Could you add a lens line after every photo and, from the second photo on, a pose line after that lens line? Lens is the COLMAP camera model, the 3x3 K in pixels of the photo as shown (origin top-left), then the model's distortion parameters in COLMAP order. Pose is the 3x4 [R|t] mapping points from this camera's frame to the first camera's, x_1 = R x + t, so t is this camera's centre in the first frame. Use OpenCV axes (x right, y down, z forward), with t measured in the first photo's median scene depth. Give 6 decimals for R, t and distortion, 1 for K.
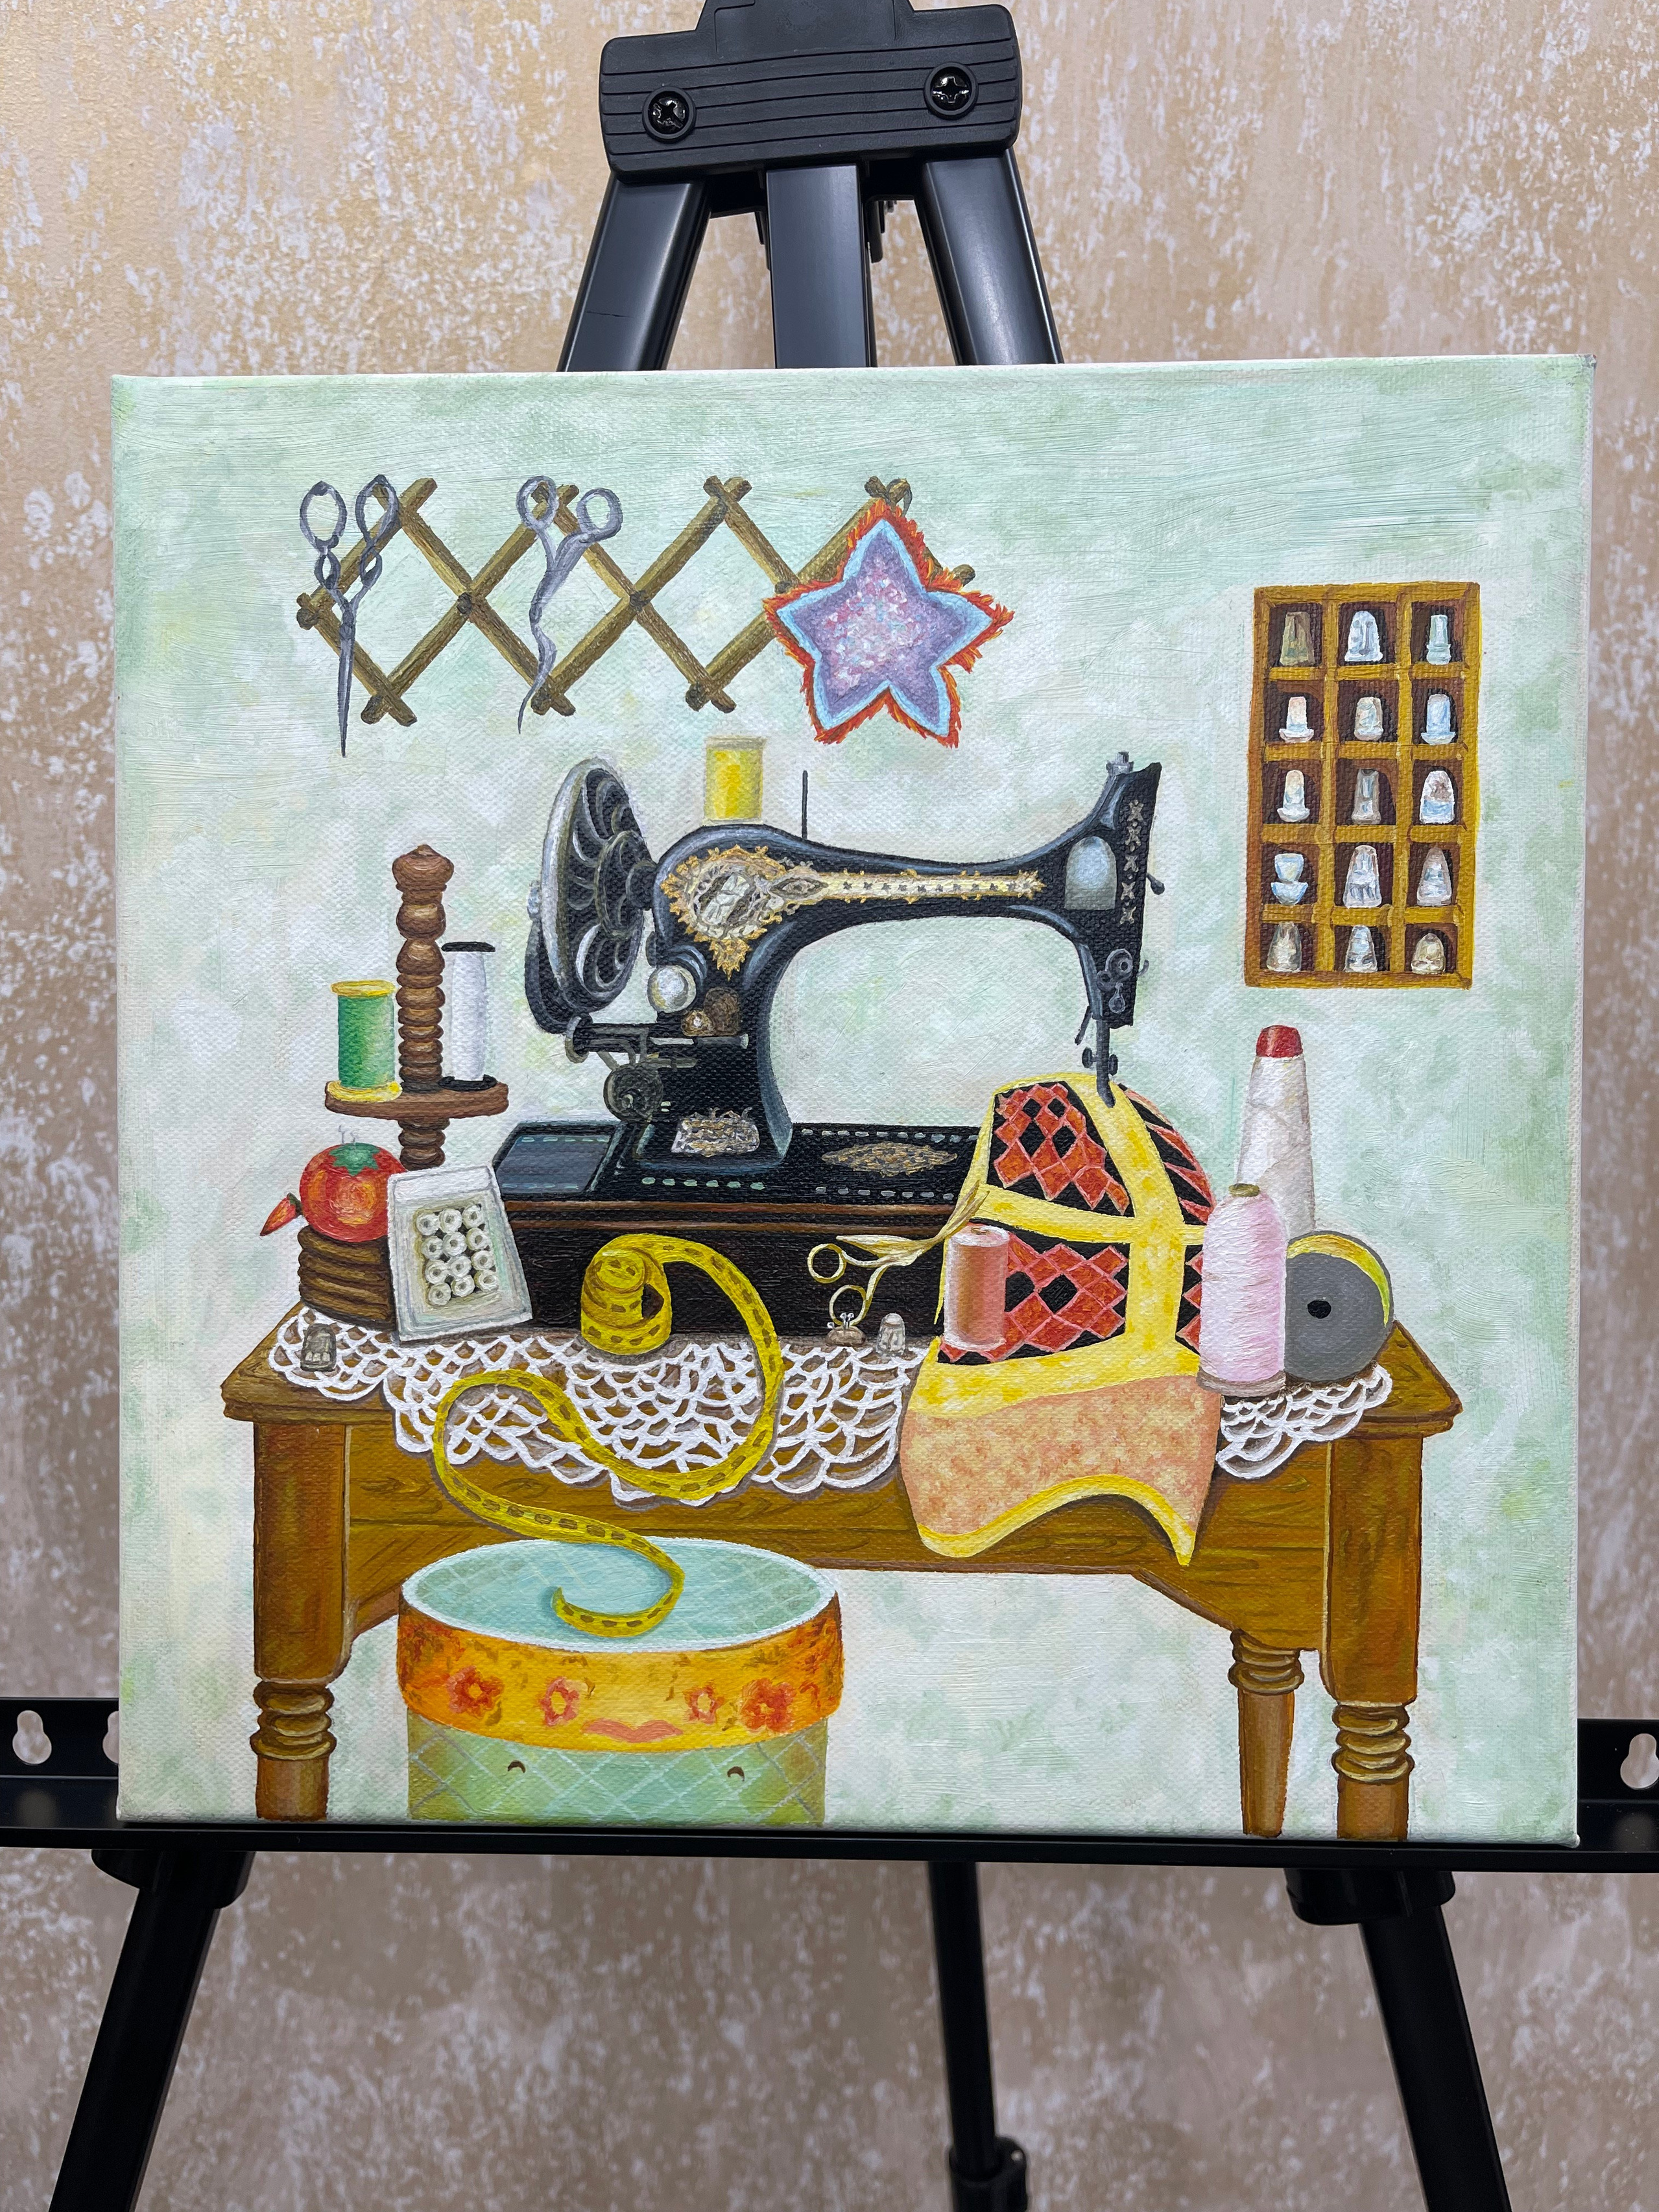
lens RADIAL K [[1658.6, 0, 792.3], [0, 1658.6, 1102.4], [0, 0, 1]] dist [0.088864, -0.131606]
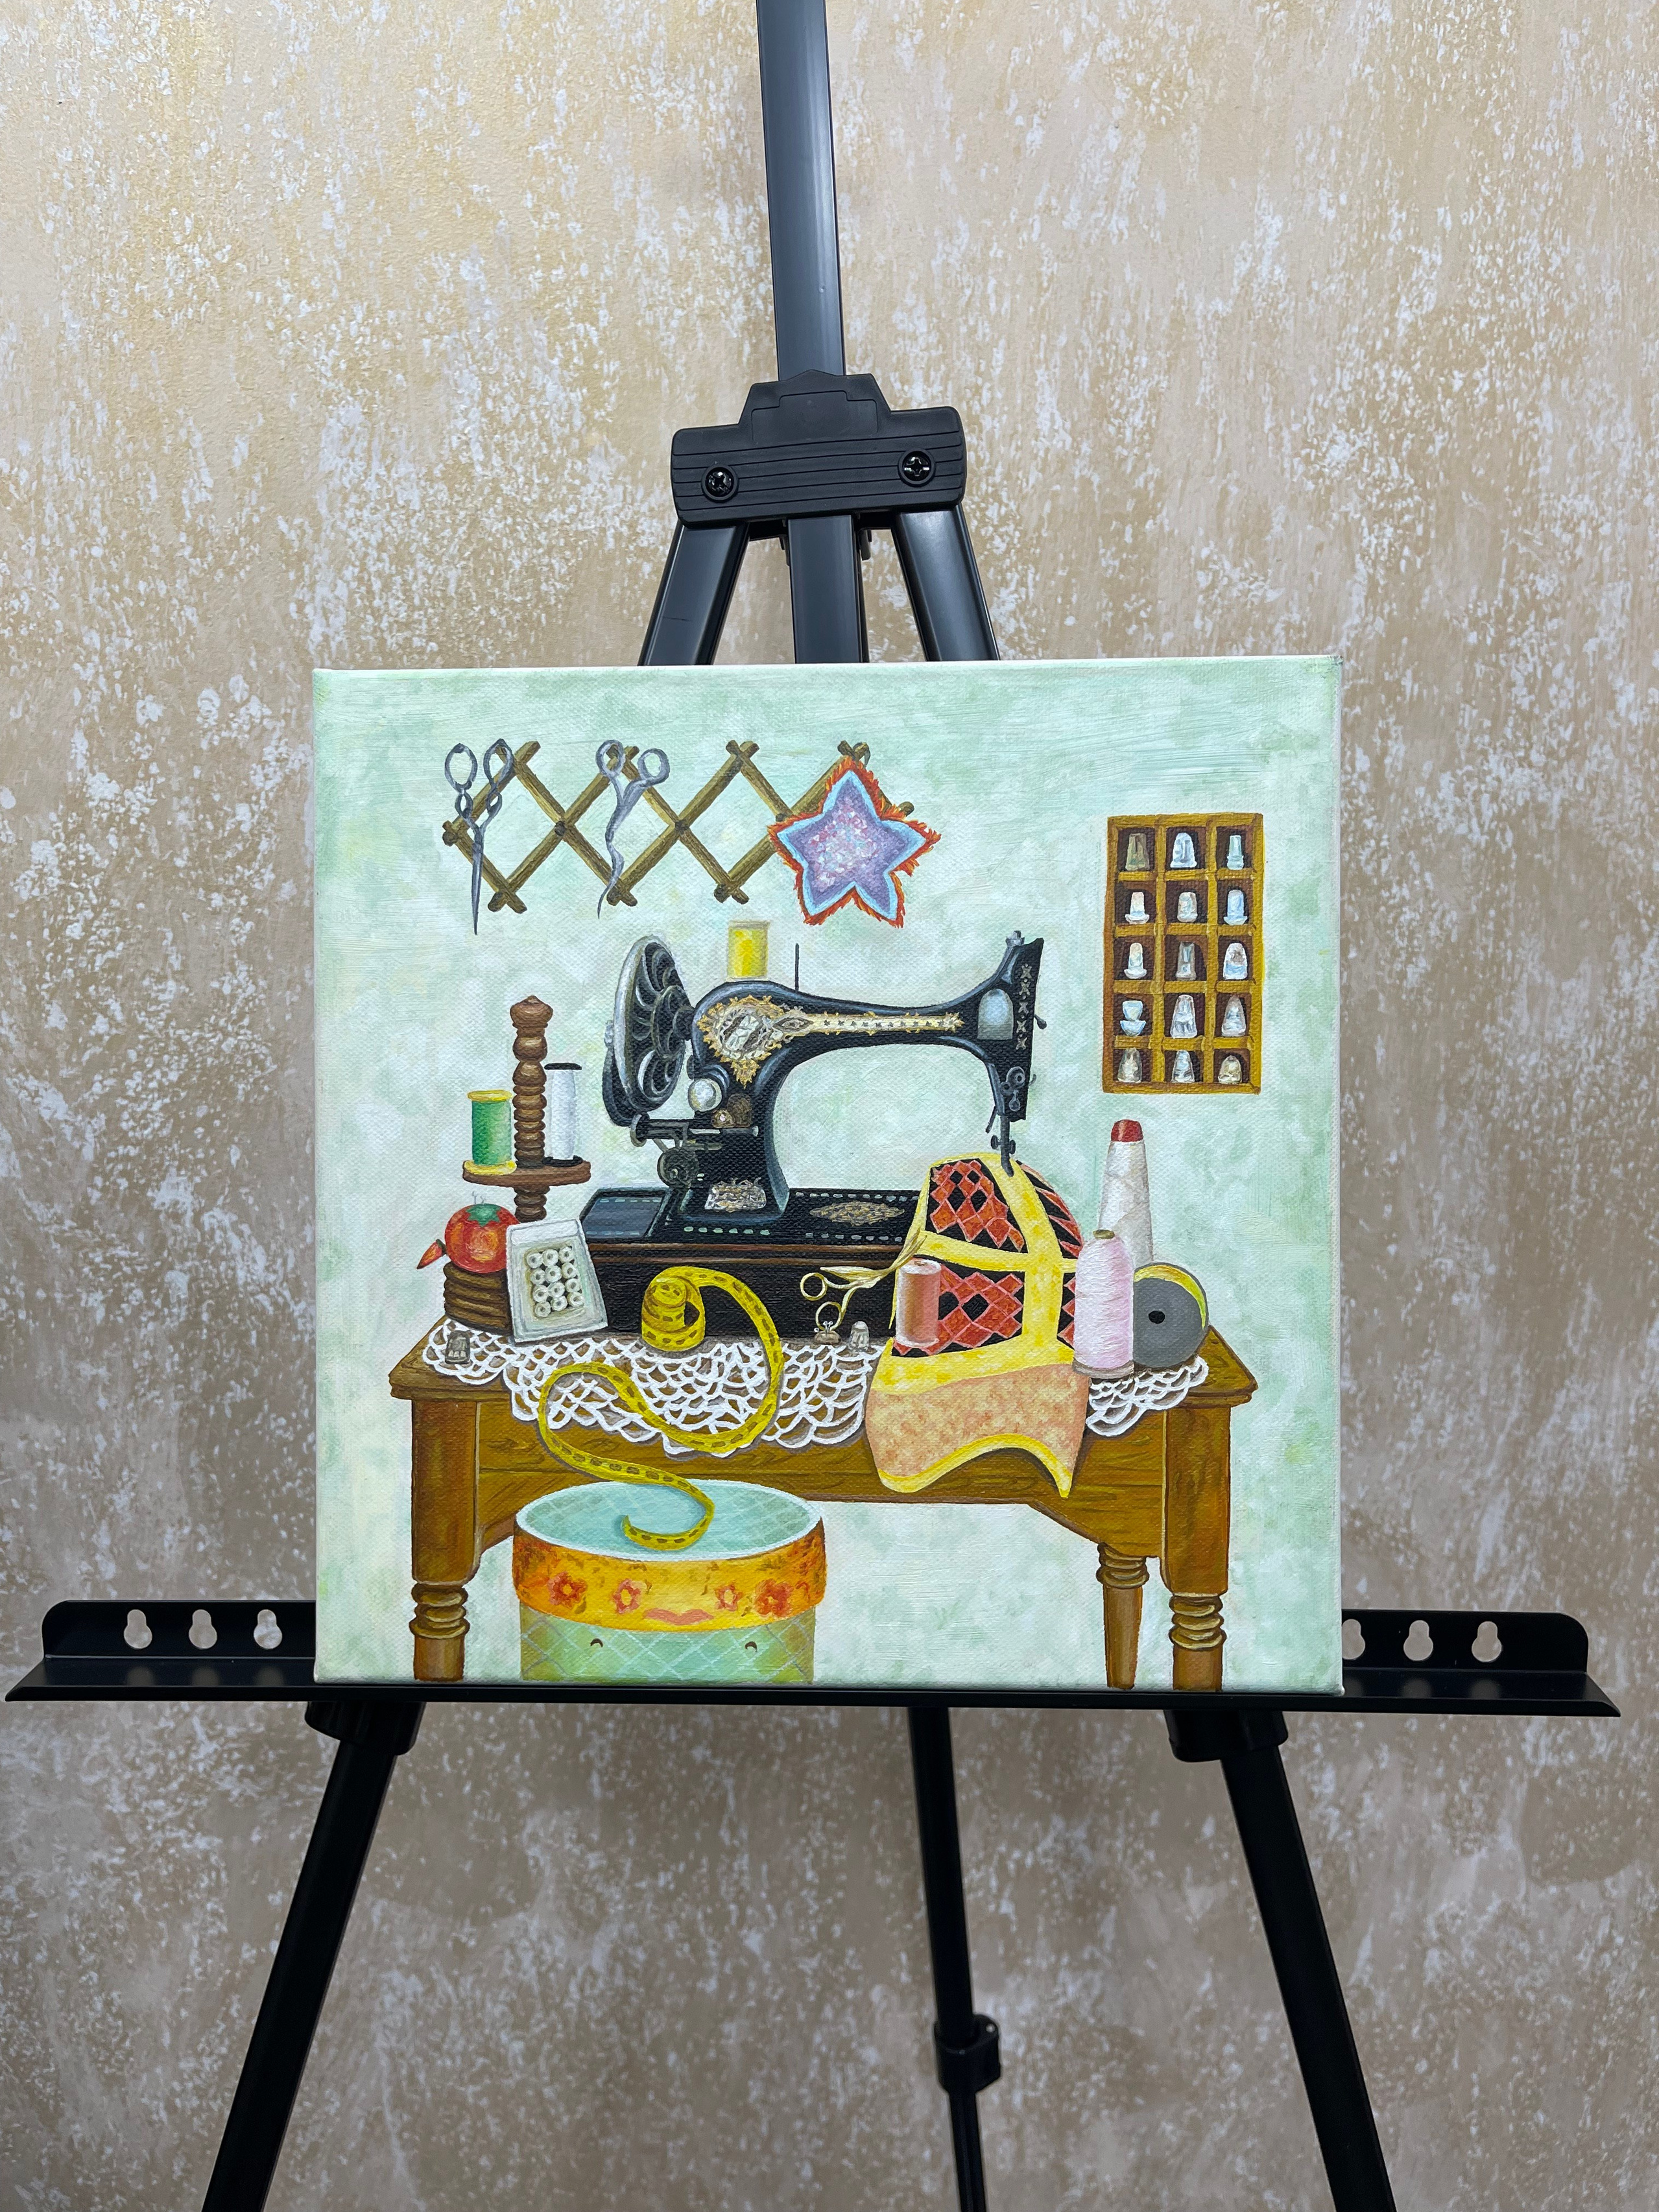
lens RADIAL K [[1658.6, 0, 819.7], [0, 1658.6, 1112.8], [0, 0, 1]] dist [0.088864, -0.131606]
pose [[0.999987, -0.003078, 0.004094, 0.010495], [0.003142, 0.999874, -0.015583, -0.015480], [-0.004045, 0.015596, 0.999870, -0.219937]]
